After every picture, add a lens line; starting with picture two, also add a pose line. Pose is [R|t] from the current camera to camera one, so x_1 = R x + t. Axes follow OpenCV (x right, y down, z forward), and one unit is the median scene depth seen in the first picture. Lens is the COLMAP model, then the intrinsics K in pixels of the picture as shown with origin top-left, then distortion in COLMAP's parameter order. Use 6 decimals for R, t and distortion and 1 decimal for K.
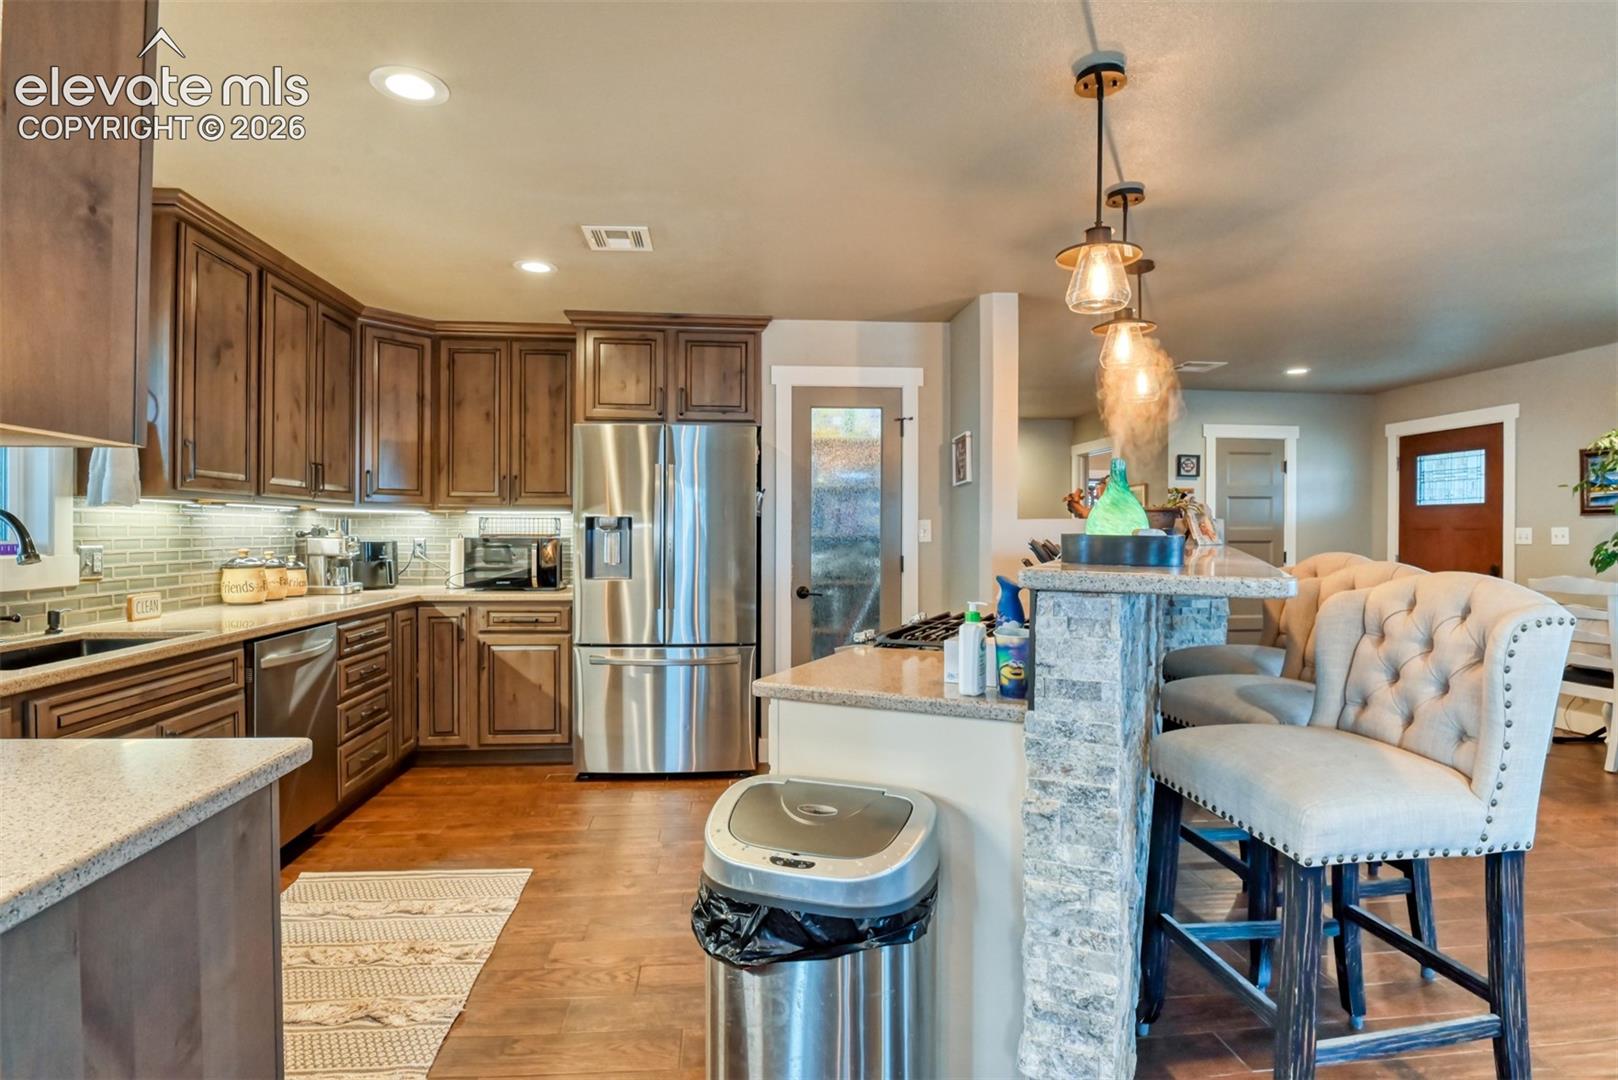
lens RADIAL K [[803.6, 0, 804.1], [0, 803.6, 552.7], [0, 0, 1]] dist [-0.029958, -0.001753]
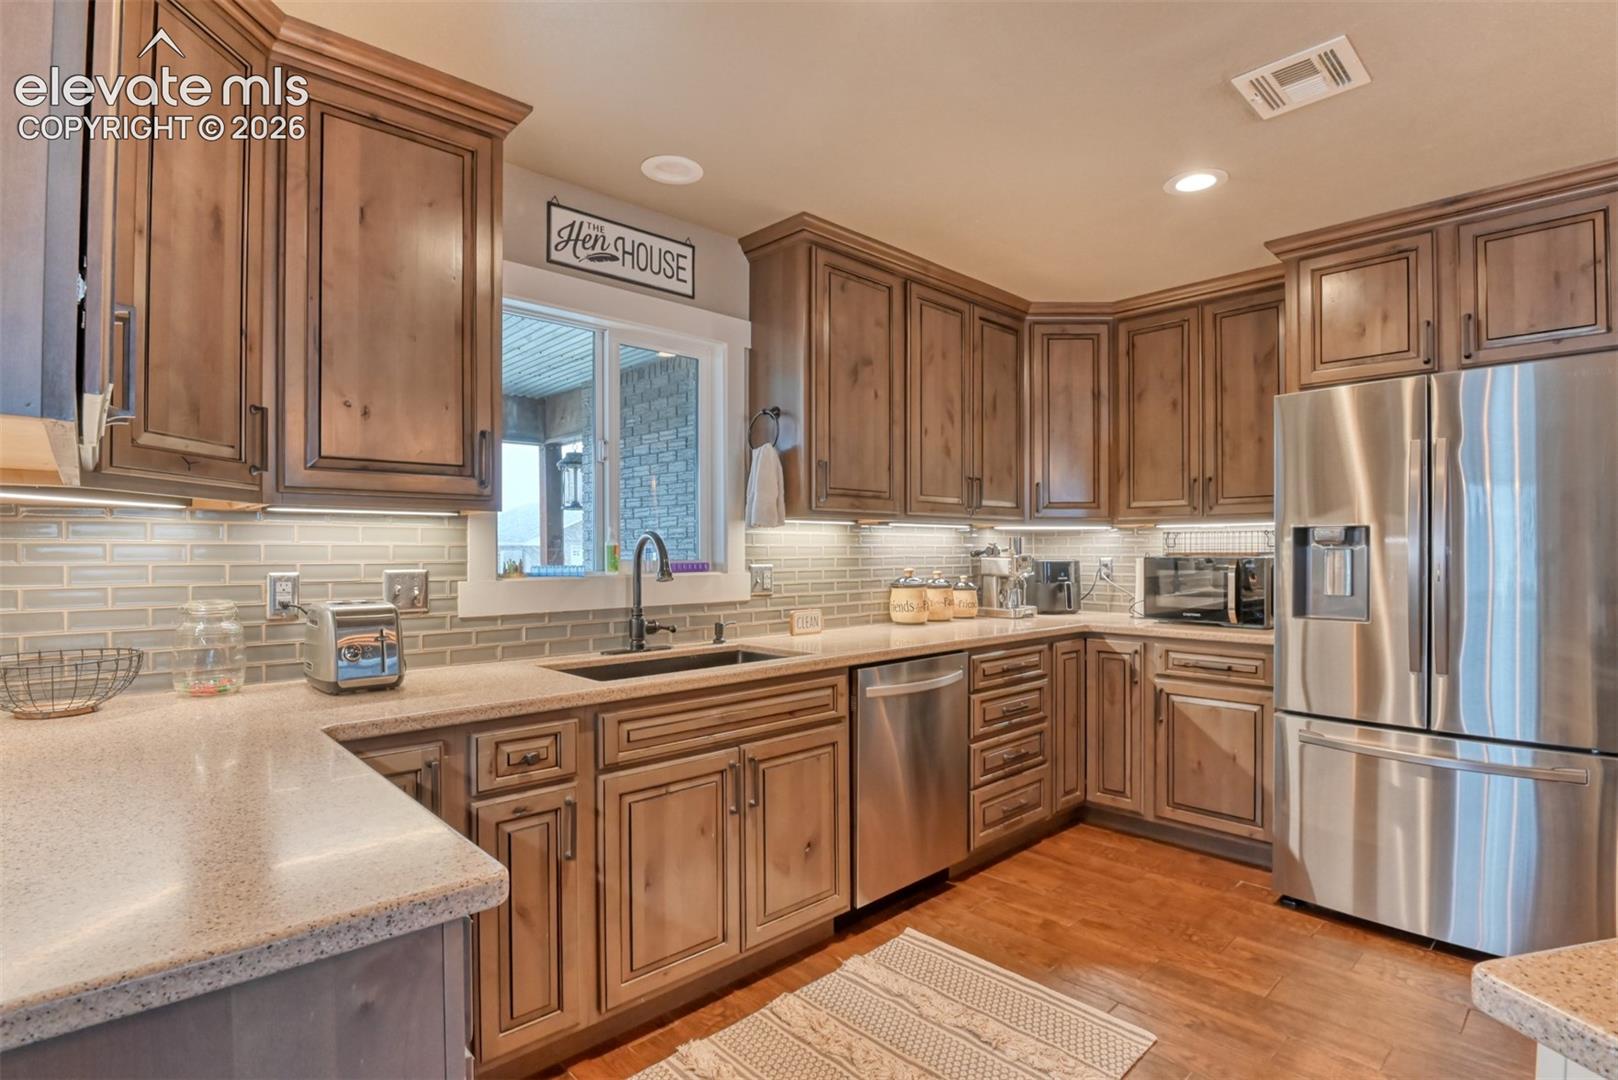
lens RADIAL K [[803.6, 0, 804.1], [0, 803.6, 552.7], [0, 0, 1]] dist [-0.029958, -0.001753]
pose [[0.610547, -0.003961, -0.791970, 0.011905], [-0.014750, 0.999757, -0.016371, -0.005290], [0.791842, 0.021677, 0.610341, 0.244984]]
